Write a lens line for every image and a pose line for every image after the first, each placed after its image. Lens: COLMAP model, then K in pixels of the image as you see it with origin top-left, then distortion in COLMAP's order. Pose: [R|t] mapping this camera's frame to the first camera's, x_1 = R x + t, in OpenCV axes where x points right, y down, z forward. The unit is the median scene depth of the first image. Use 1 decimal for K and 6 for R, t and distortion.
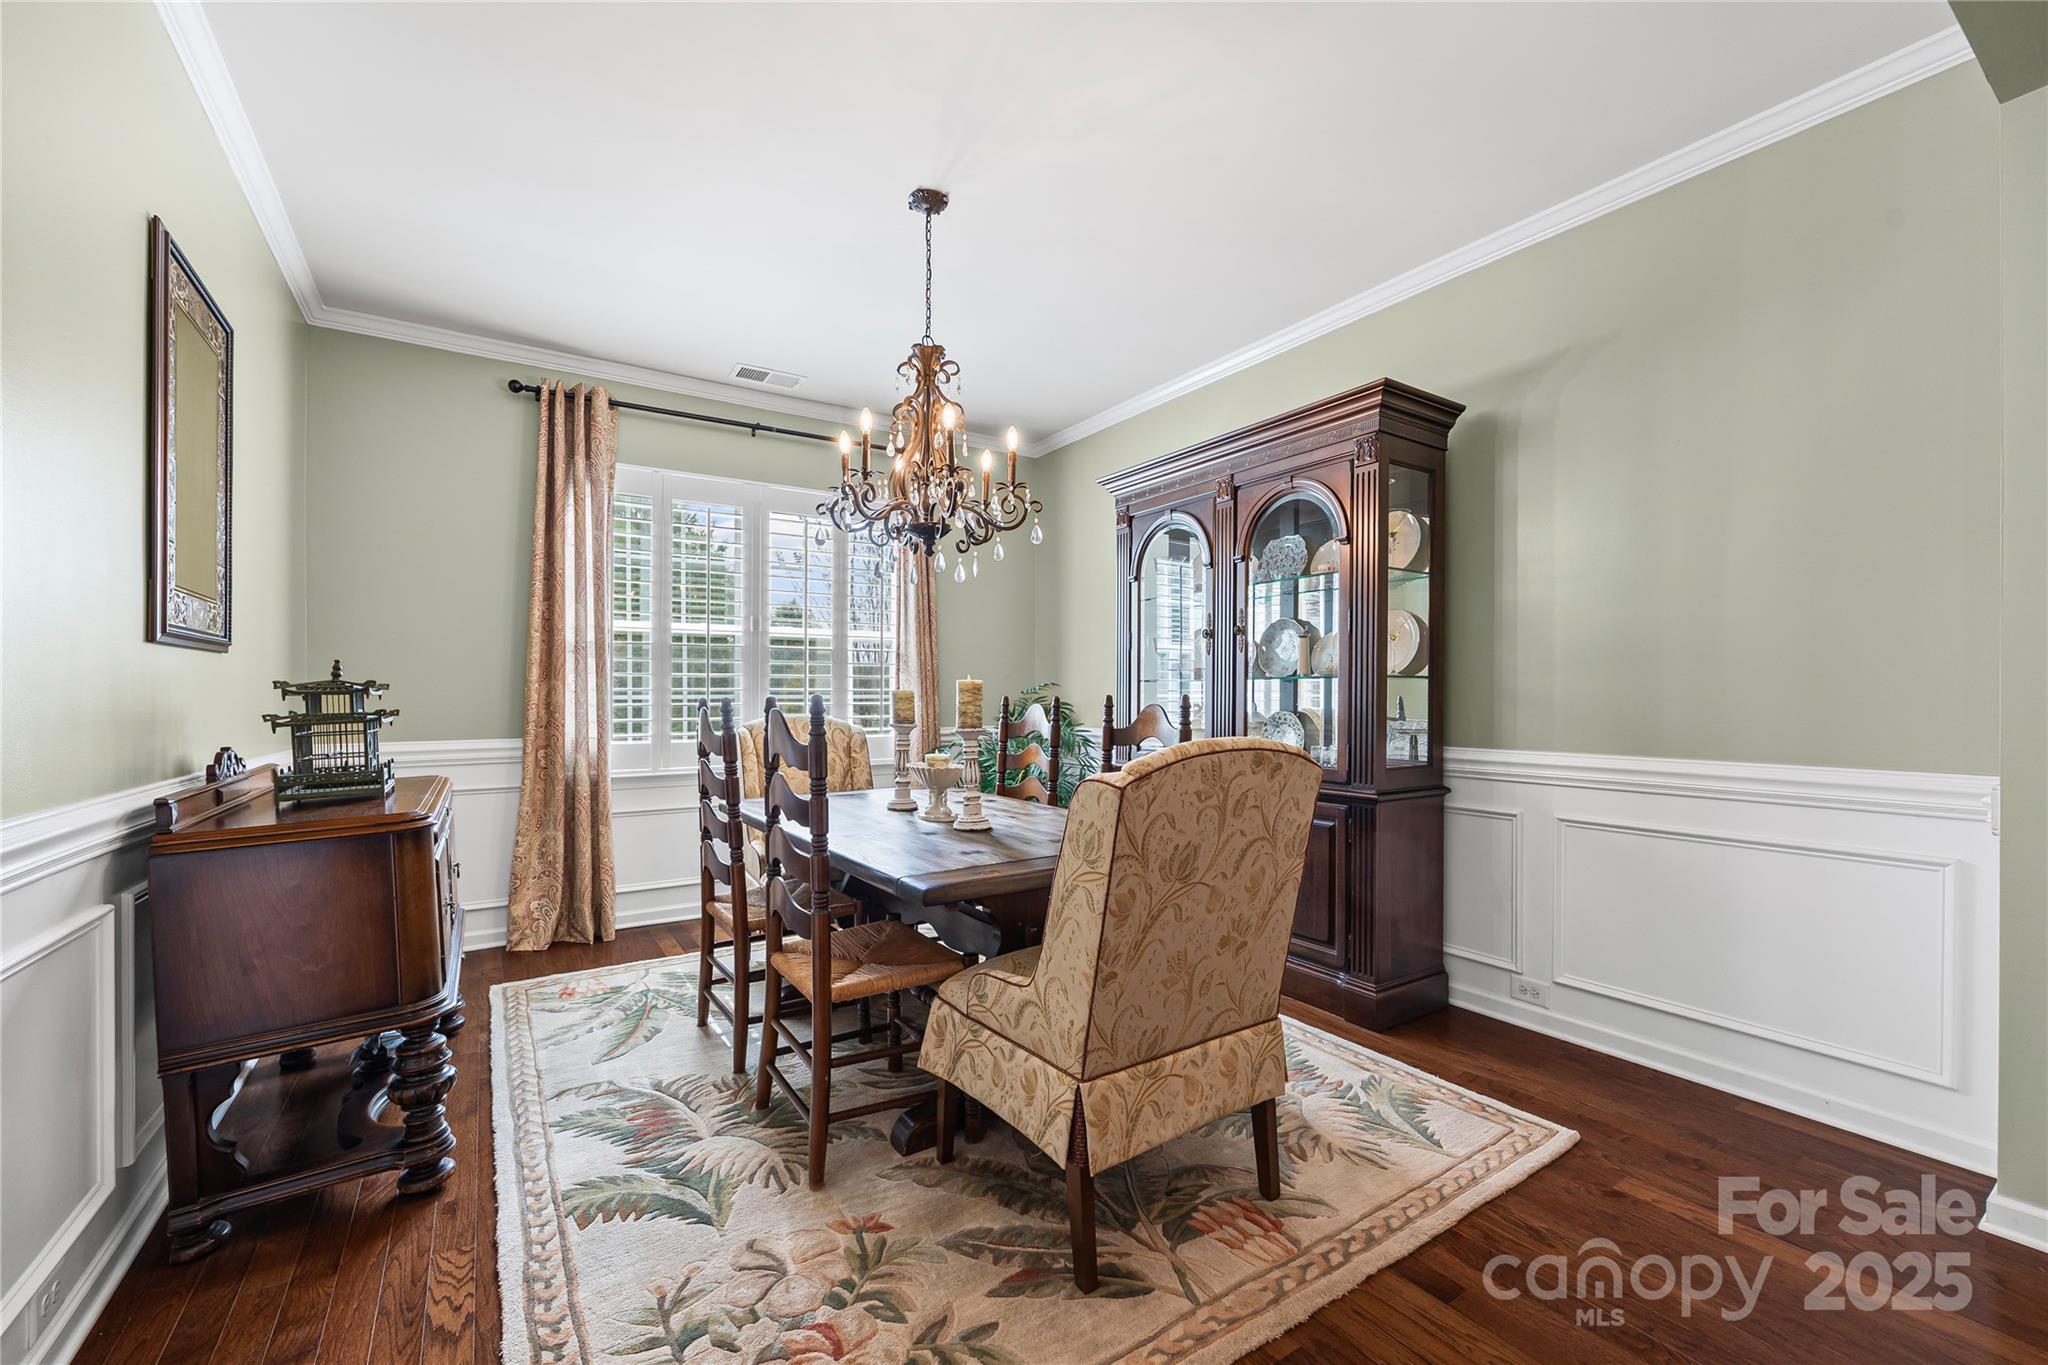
lens RADIAL K [[834.2, 0, 1031.1], [0, 834.2, 694.3], [0, 0, 1]] dist [-0.003358, 0.000642]
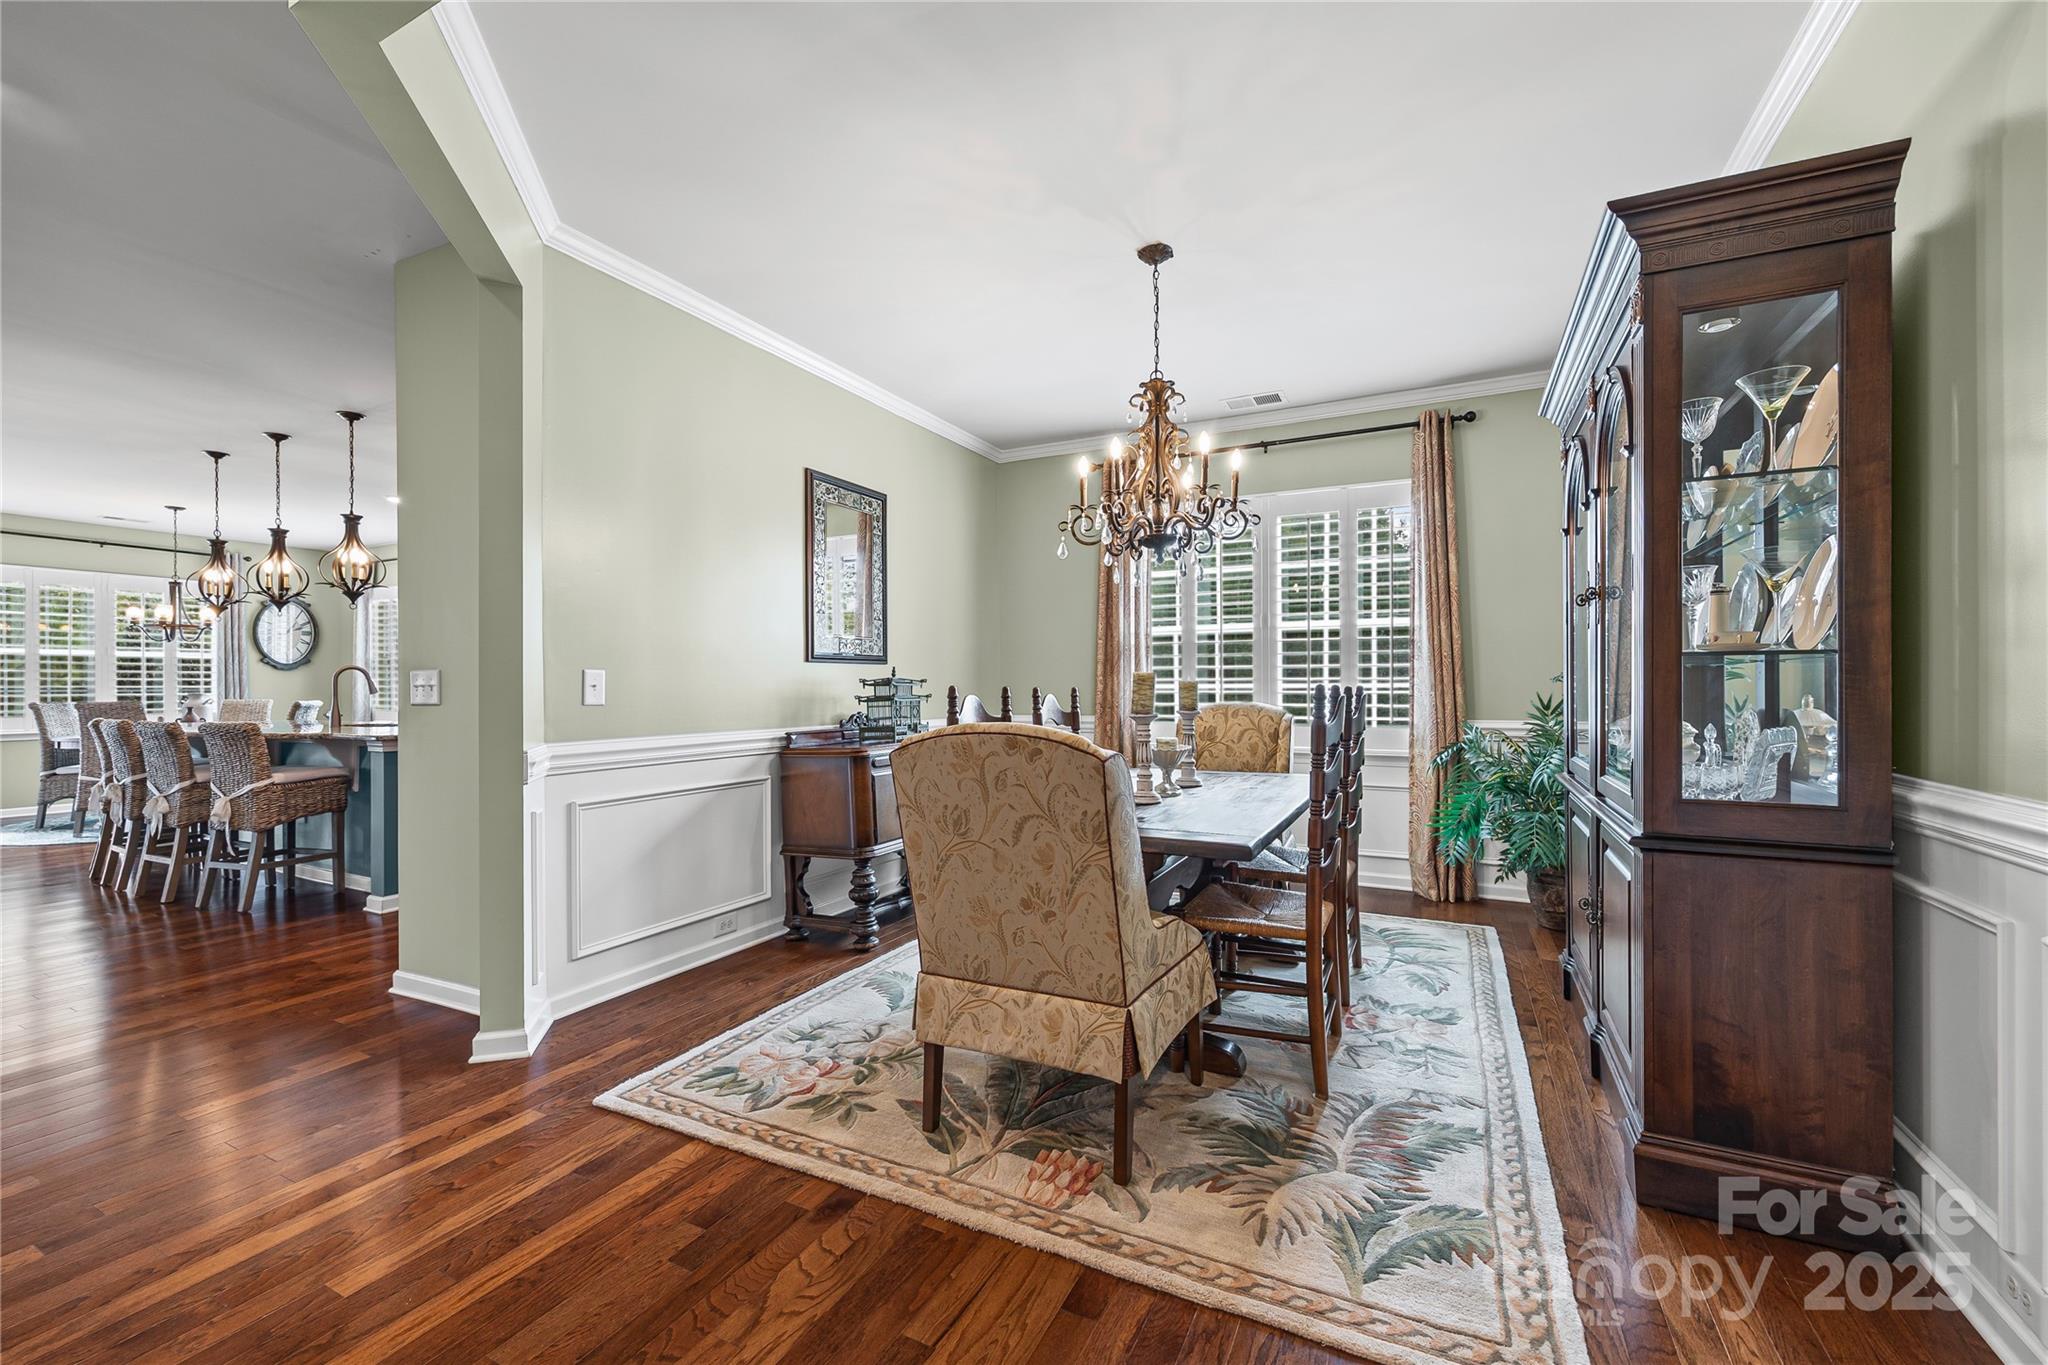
lens RADIAL K [[834.2, 0, 1053.5], [0, 834.2, 682.9], [0, 0, 1]] dist [-0.003358, 0.000642]
pose [[0.512512, -0.001970, -0.858678, 1.175662], [0.001615, 0.999998, -0.001331, -0.002341], [0.858678, -0.000704, 0.512514, 0.431418]]
